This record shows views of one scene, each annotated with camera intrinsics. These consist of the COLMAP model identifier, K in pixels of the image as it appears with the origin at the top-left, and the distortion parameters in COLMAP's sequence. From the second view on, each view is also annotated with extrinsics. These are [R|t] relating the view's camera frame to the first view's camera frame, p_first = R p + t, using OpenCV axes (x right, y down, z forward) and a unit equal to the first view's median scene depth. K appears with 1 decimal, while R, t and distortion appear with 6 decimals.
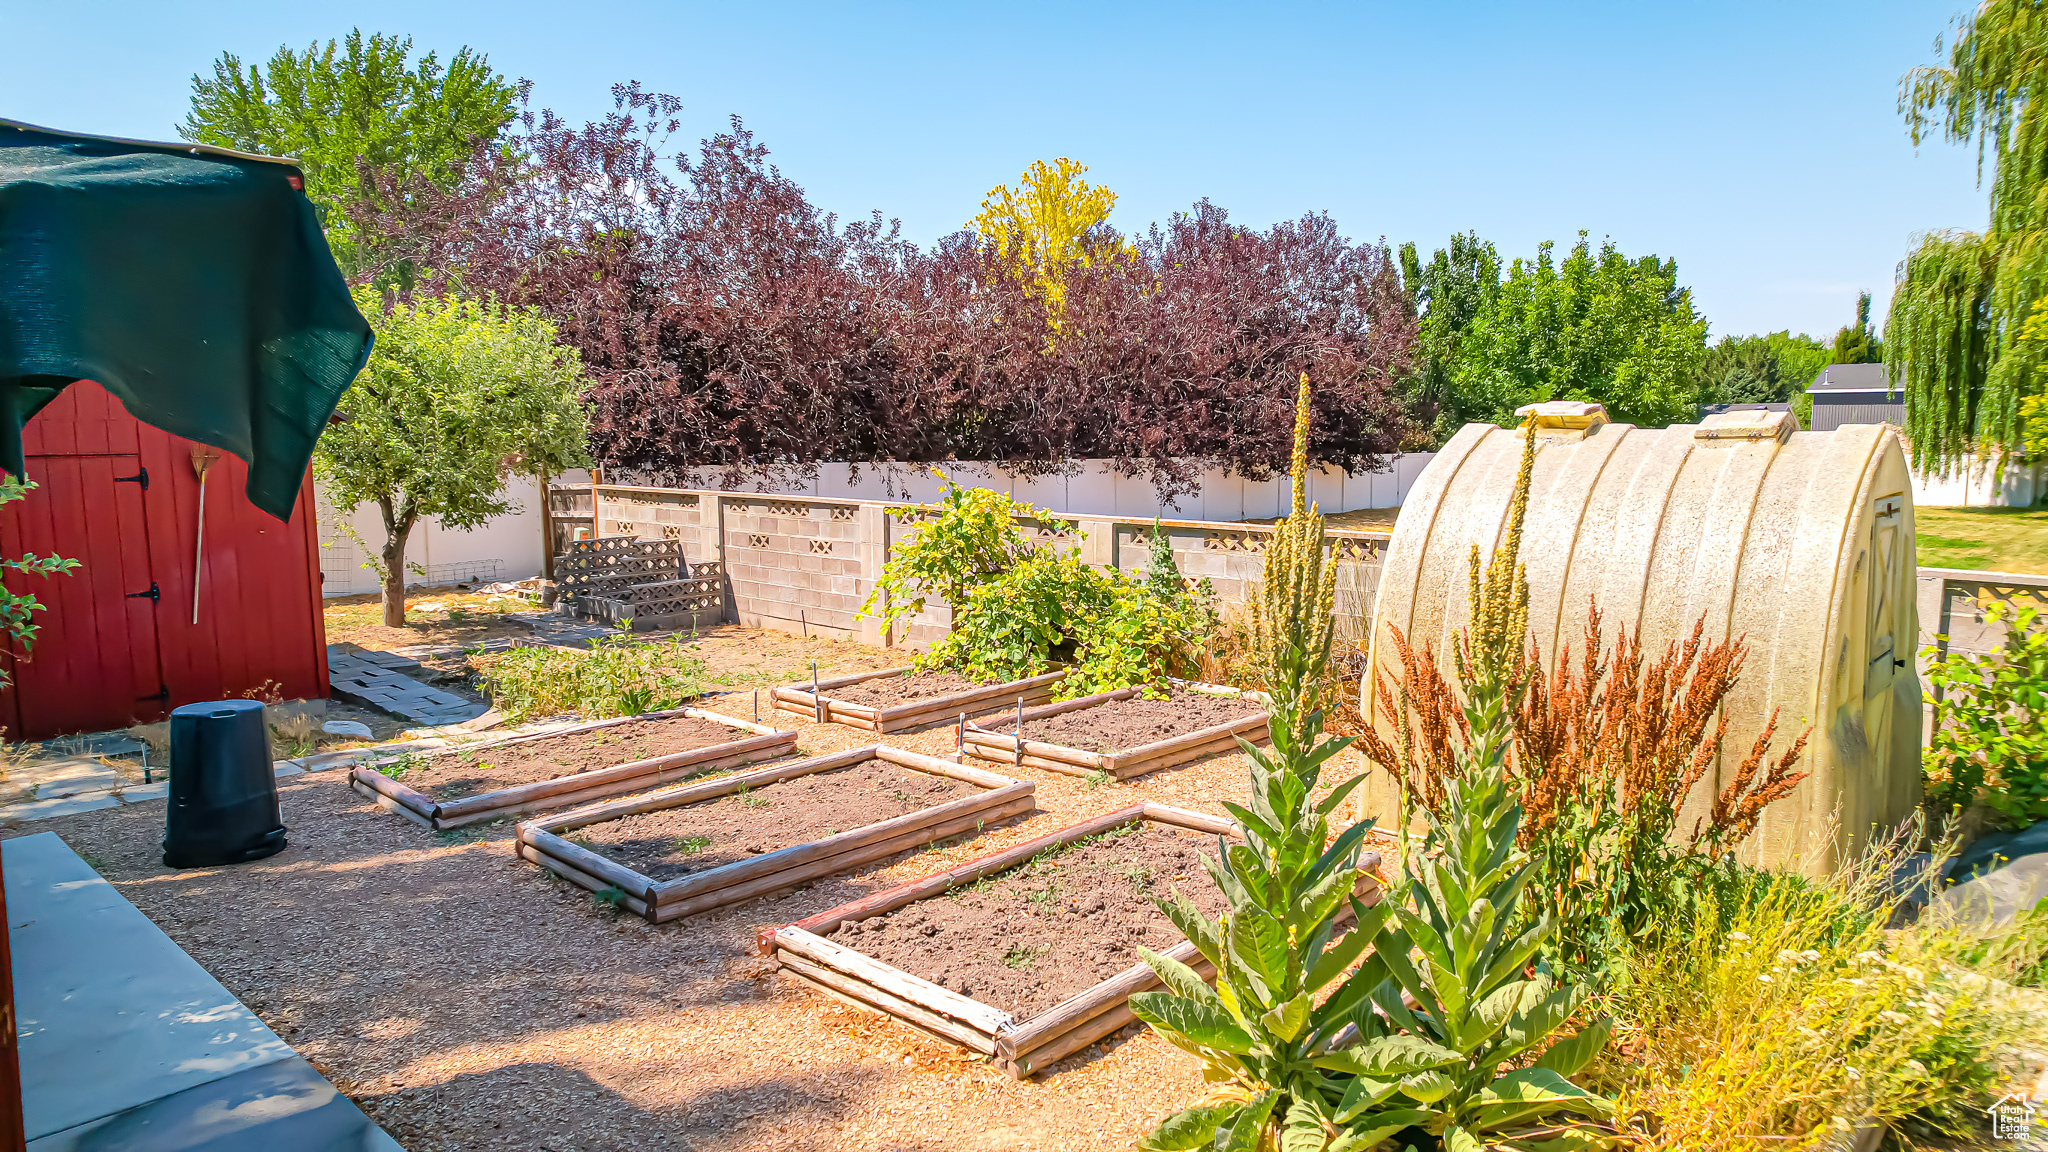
lens RADIAL K [[1314.6, 0, 1028.1], [0, 1314.6, 570.8], [0, 0, 1]] dist [-0.081123, 0.076354]
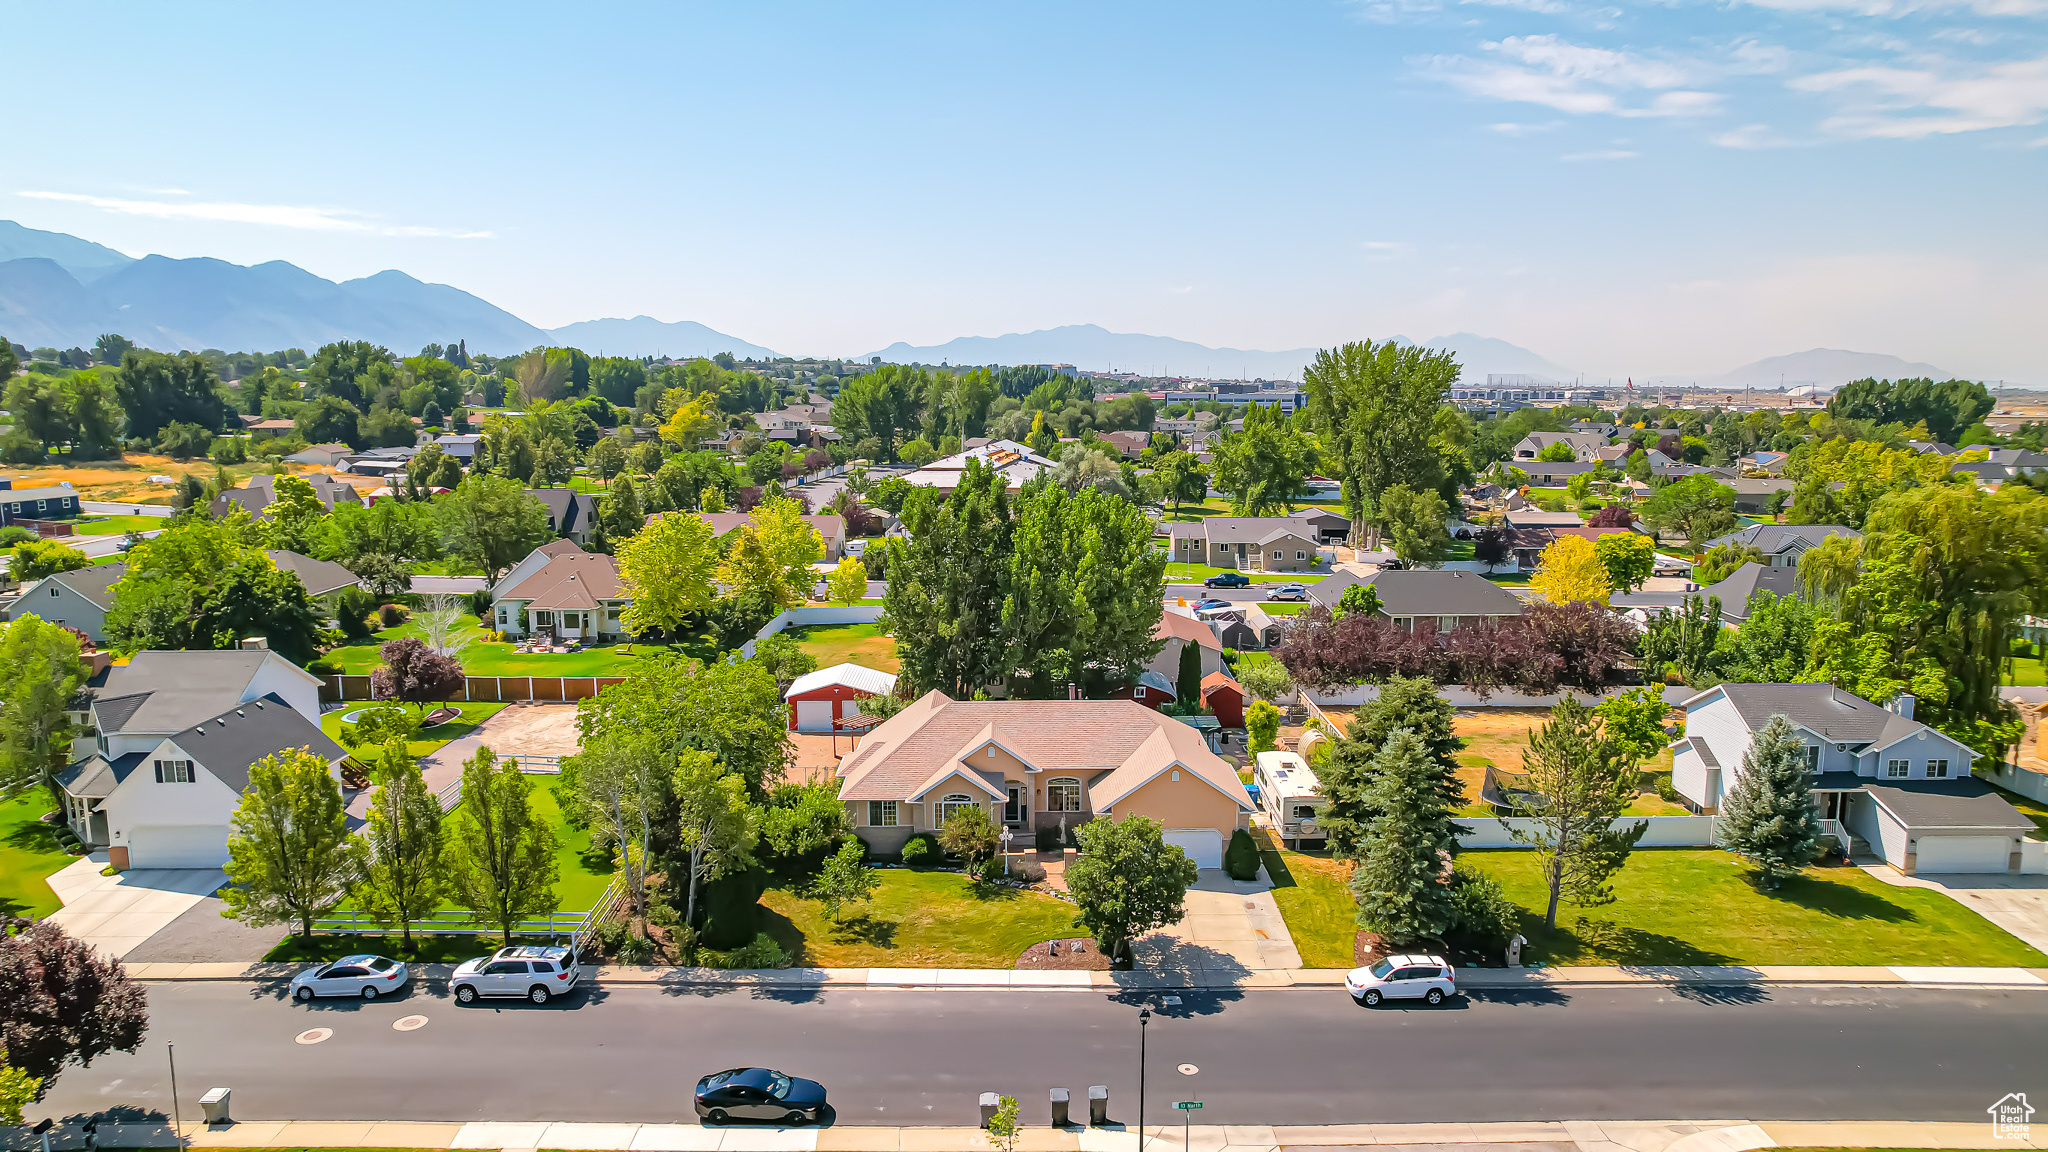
lens RADIAL K [[1316.9, 0, 1028.2], [0, 1316.9, 564.1], [0, 0, 1]] dist [-0.068875, 0.053554]
pose [[0.690128, 0.107258, -0.715694, 2.990189], [-0.085696, 0.994110, 0.066348, -0.938121], [0.718595, 0.015543, 0.695255, -3.961629]]
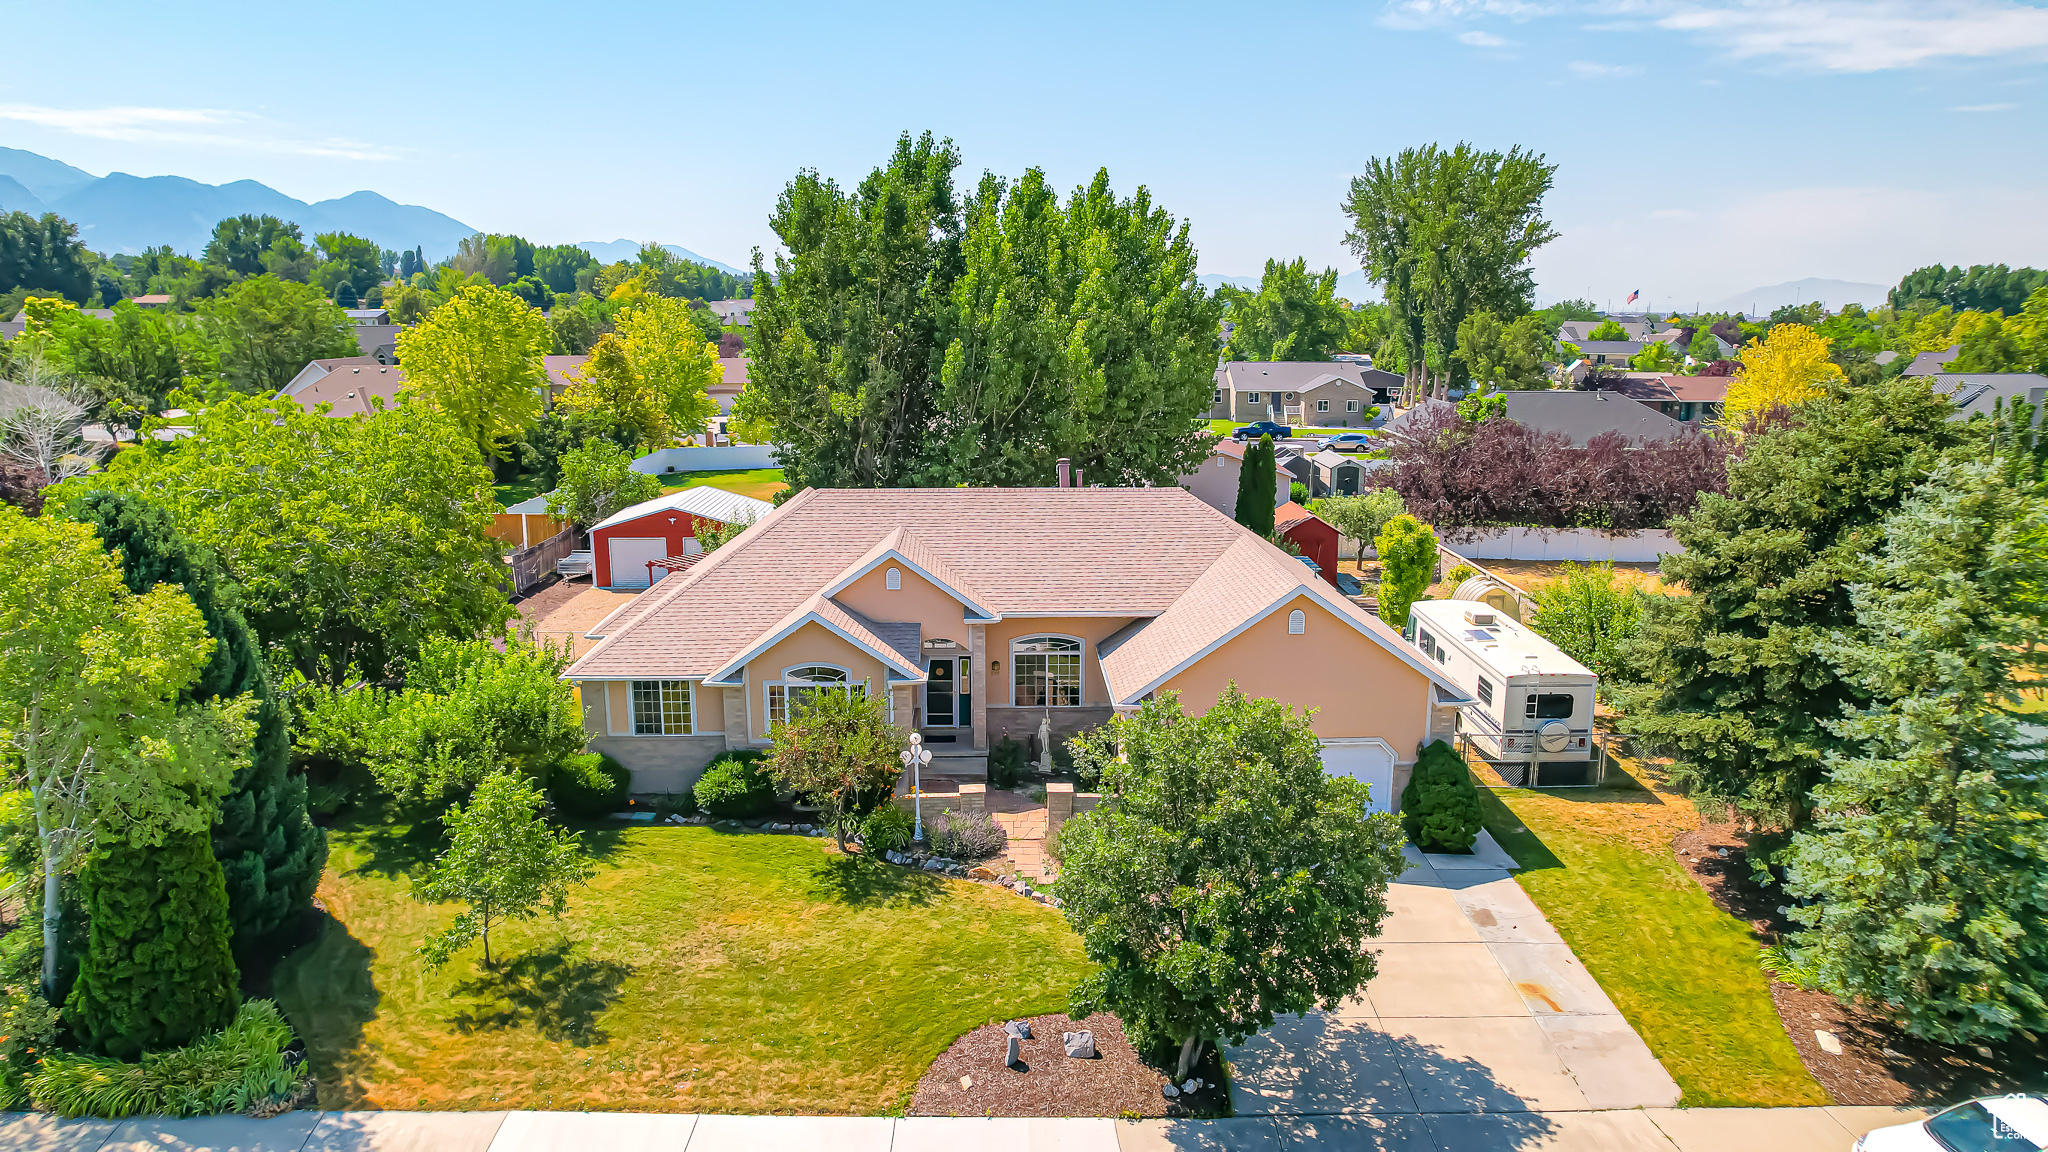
lens RADIAL K [[1316.9, 0, 1028.2], [0, 1316.9, 564.1], [0, 0, 1]] dist [-0.068875, 0.053554]
pose [[0.697454, 0.147402, -0.701306, 1.523004], [-0.089426, 0.988870, 0.118908, -0.340327], [0.711028, -0.020218, 0.702873, -2.394668]]
